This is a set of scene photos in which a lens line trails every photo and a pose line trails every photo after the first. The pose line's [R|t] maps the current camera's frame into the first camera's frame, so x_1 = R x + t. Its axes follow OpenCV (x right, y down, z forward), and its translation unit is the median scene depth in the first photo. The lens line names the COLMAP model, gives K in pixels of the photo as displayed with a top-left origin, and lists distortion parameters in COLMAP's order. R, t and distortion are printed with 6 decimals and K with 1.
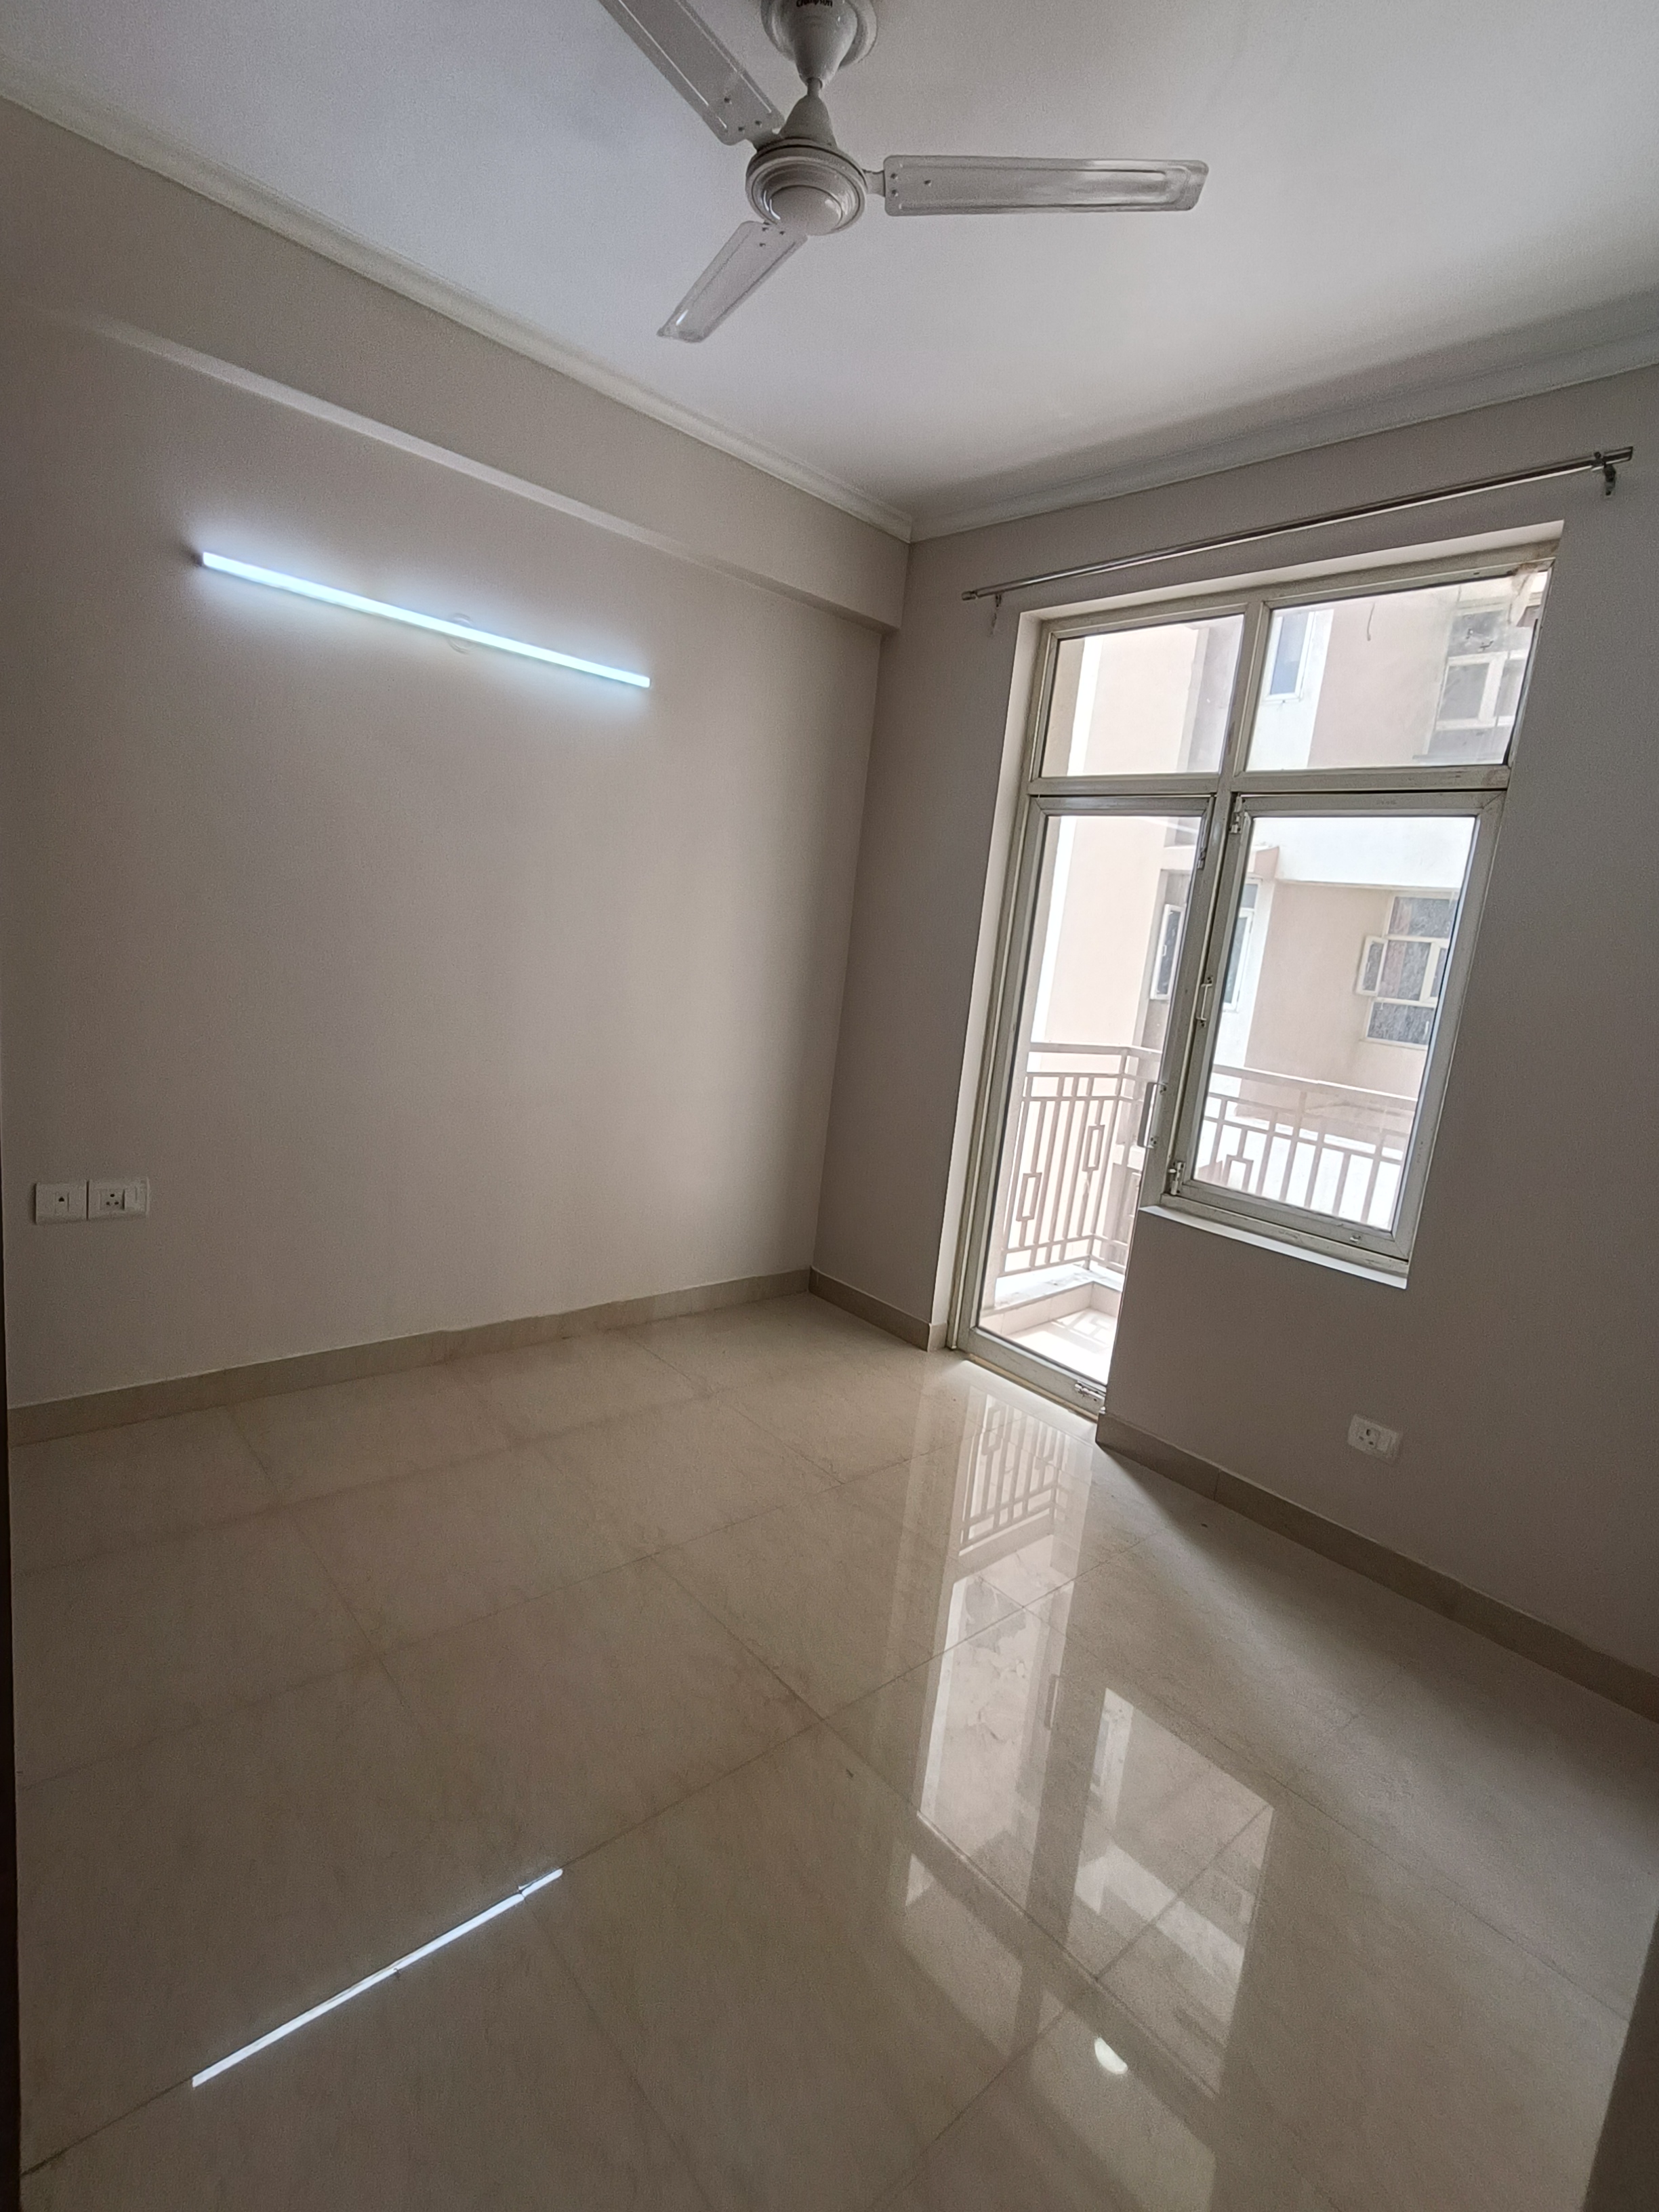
lens RADIAL K [[1045.5, 0, 831.0], [0, 1045.5, 1106.8], [0, 0, 1]] dist [0.000205, -0.000586]
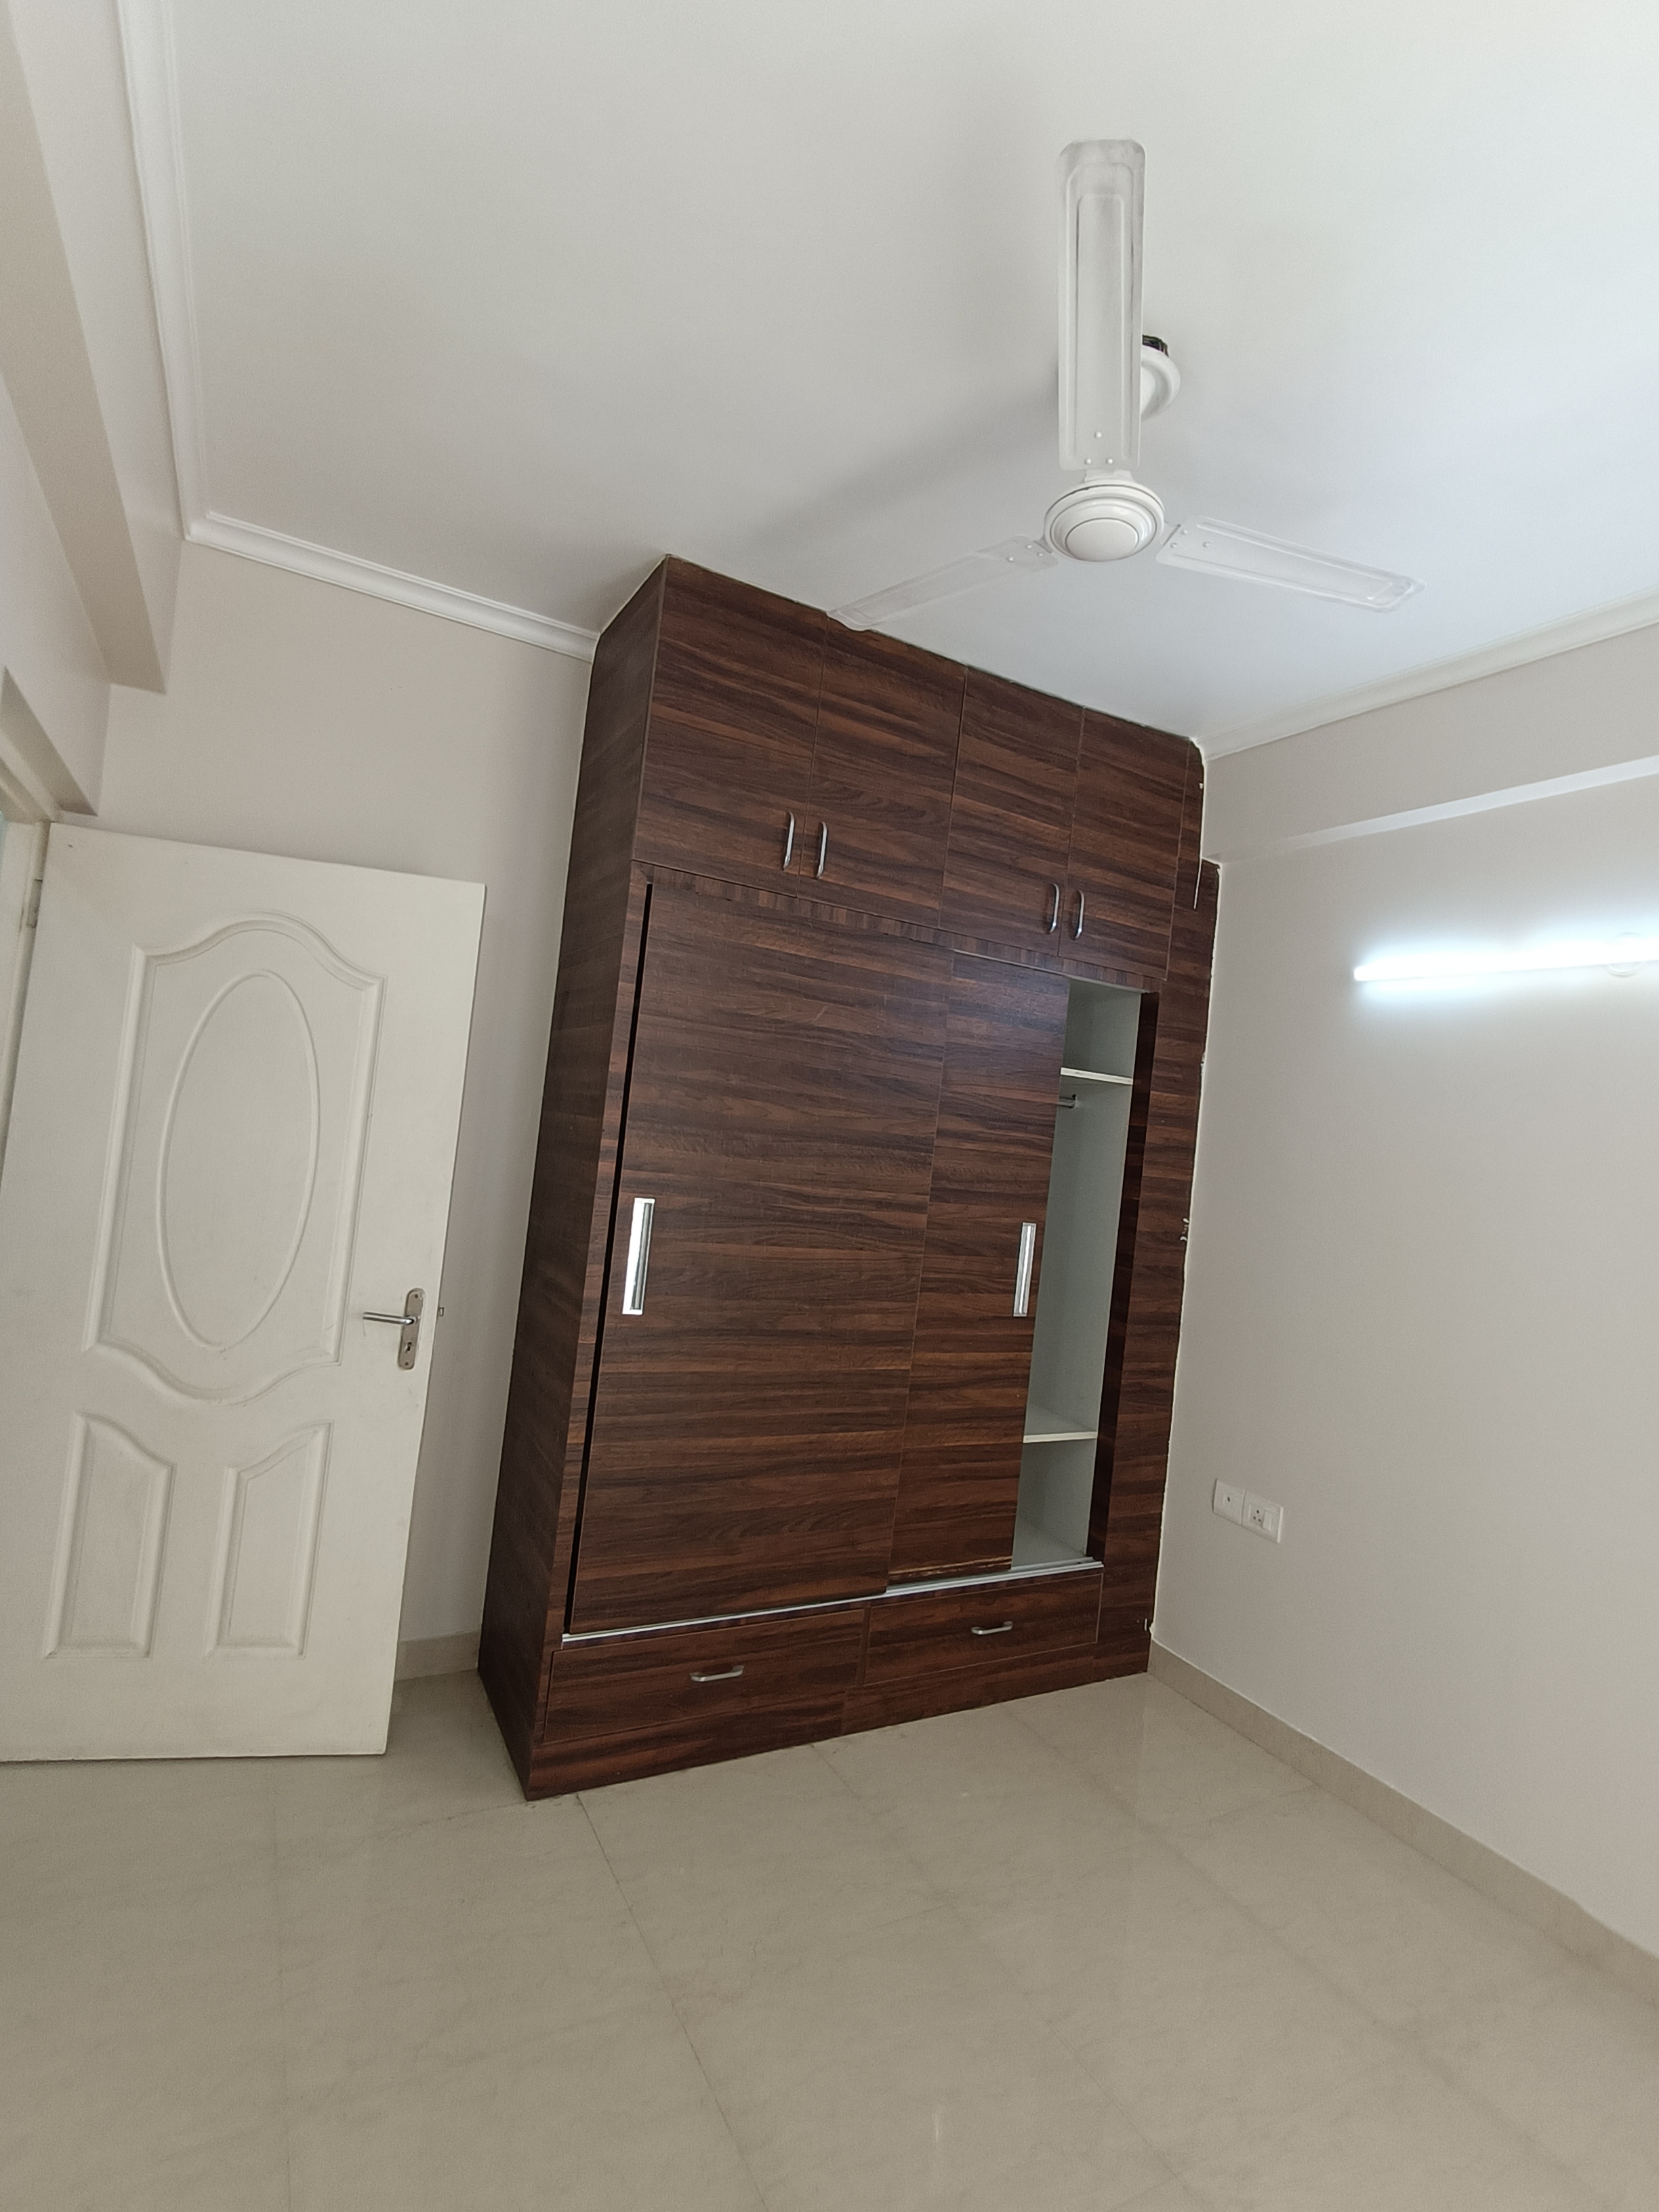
lens RADIAL K [[1045.5, 0, 831.8], [0, 1045.5, 1102.2], [0, 0, 1]] dist [0.000205, -0.000586]
pose [[-0.199790, -0.174630, -0.964152, 1.088247], [-0.301578, 0.947183, -0.109064, -0.138444], [0.932274, 0.268977, -0.241902, 1.322524]]
